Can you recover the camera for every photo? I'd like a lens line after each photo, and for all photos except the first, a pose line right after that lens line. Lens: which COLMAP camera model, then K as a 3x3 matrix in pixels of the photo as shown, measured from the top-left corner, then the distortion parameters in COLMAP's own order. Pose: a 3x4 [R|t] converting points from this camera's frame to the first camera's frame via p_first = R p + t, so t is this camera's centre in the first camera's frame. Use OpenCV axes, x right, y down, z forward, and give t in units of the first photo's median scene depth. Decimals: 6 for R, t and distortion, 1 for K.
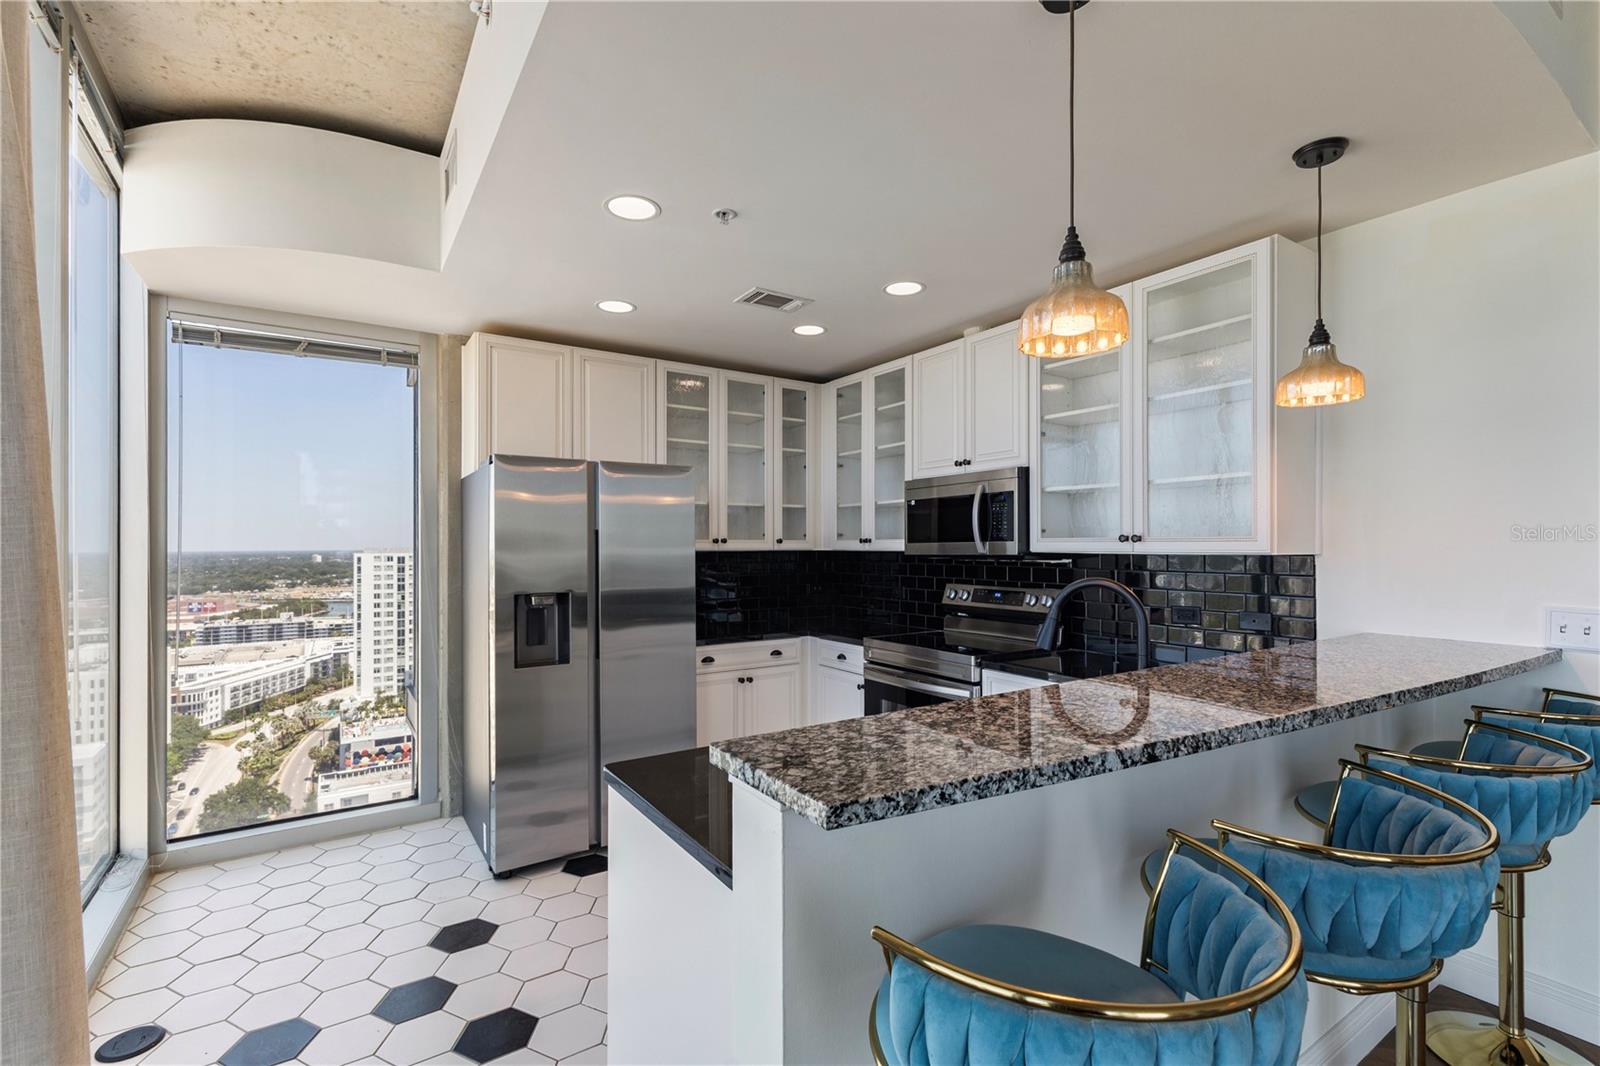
lens RADIAL K [[699.1, 0, 802.2], [0, 699.1, 546.2], [0, 0, 1]] dist [0.012070, -0.004332]
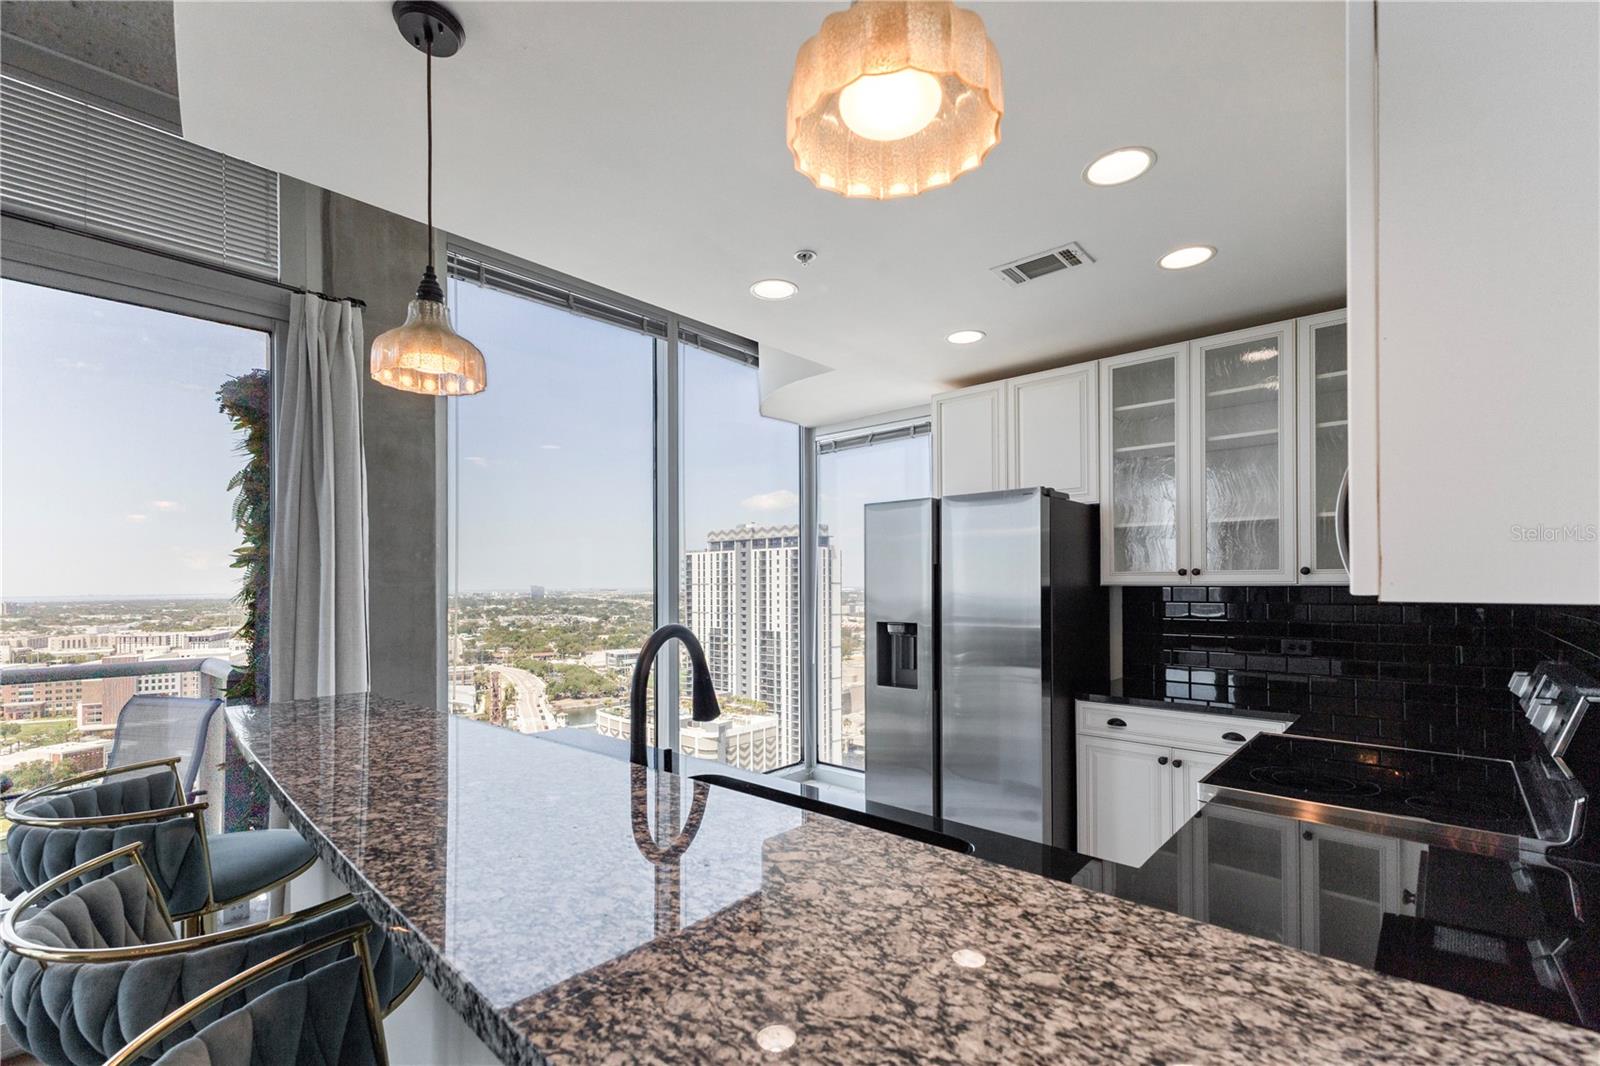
lens RADIAL K [[699.1, 0, 819.9], [0, 699.1, 581.8], [0, 0, 1]] dist [0.012070, -0.004332]
pose [[0.281709, -0.000797, -0.959500, 0.562460], [0.003125, 0.999995, 0.000087, 0.001607], [0.959495, -0.003023, 0.281710, 0.475401]]
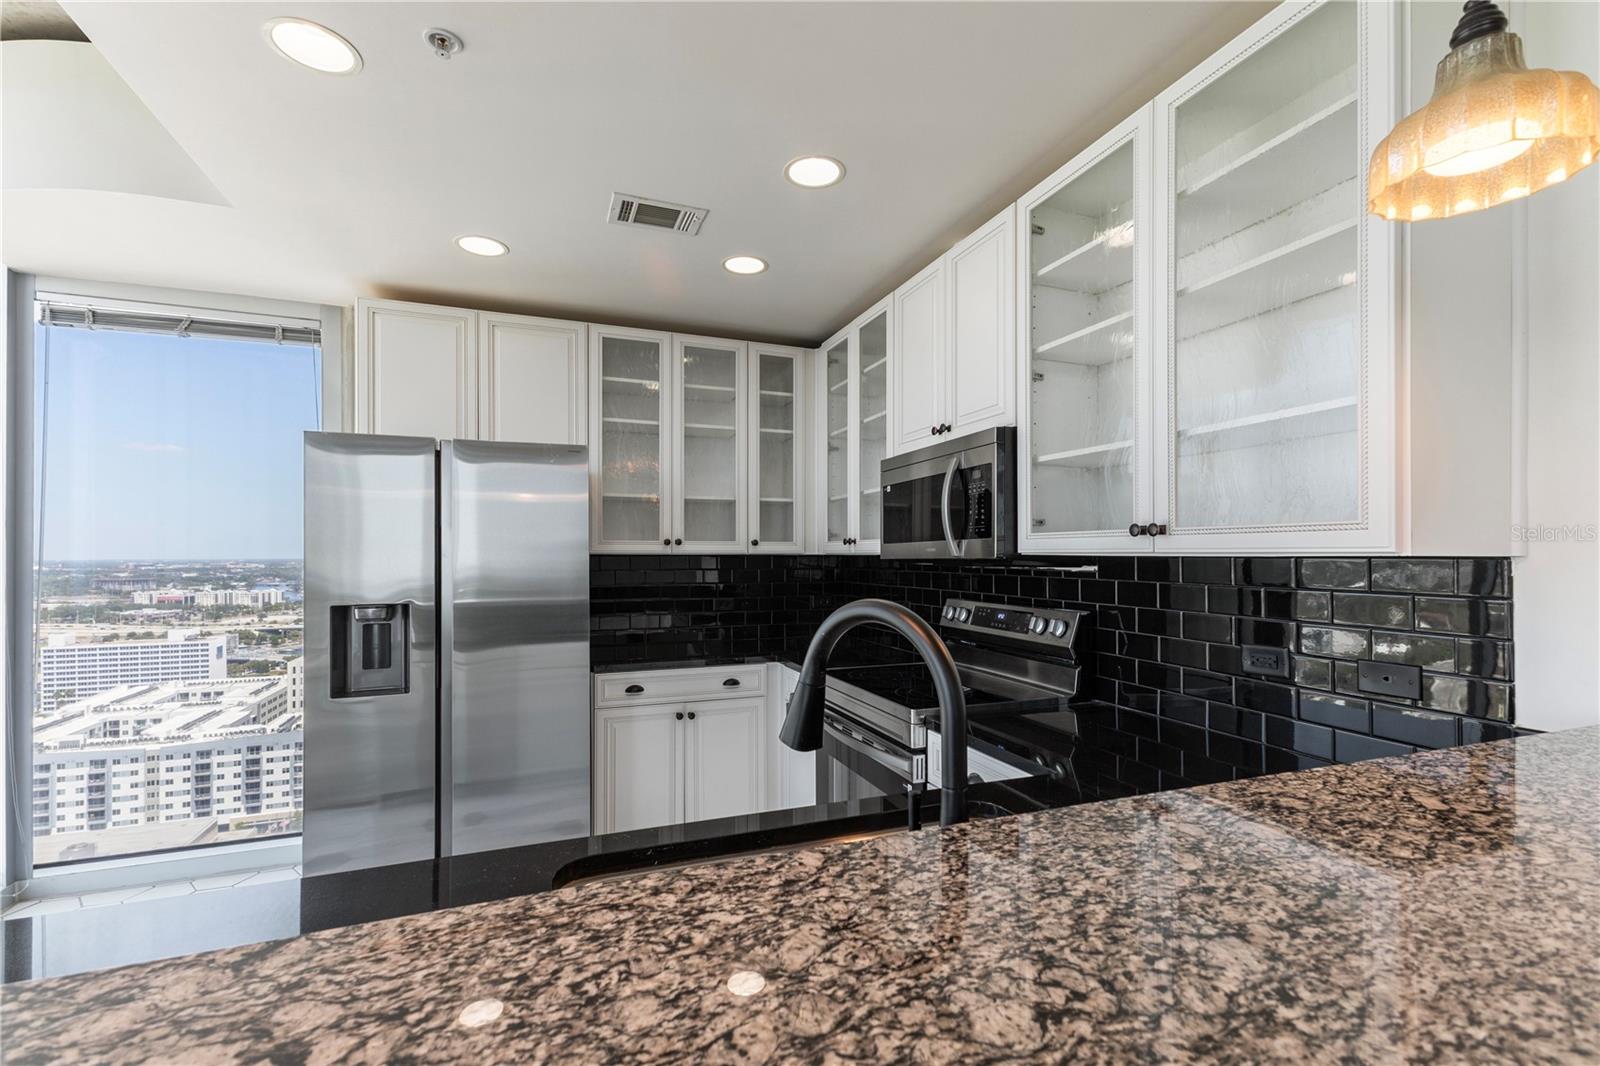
lens RADIAL K [[699.1, 0, 789.3], [0, 699.1, 551.5], [0, 0, 1]] dist [0.012070, -0.004332]
pose [[0.976731, 0.001215, -0.214464, 0.222057], [-0.002365, 0.999984, -0.005105, 0.008359], [0.214454, 0.005494, 0.976719, 0.263255]]
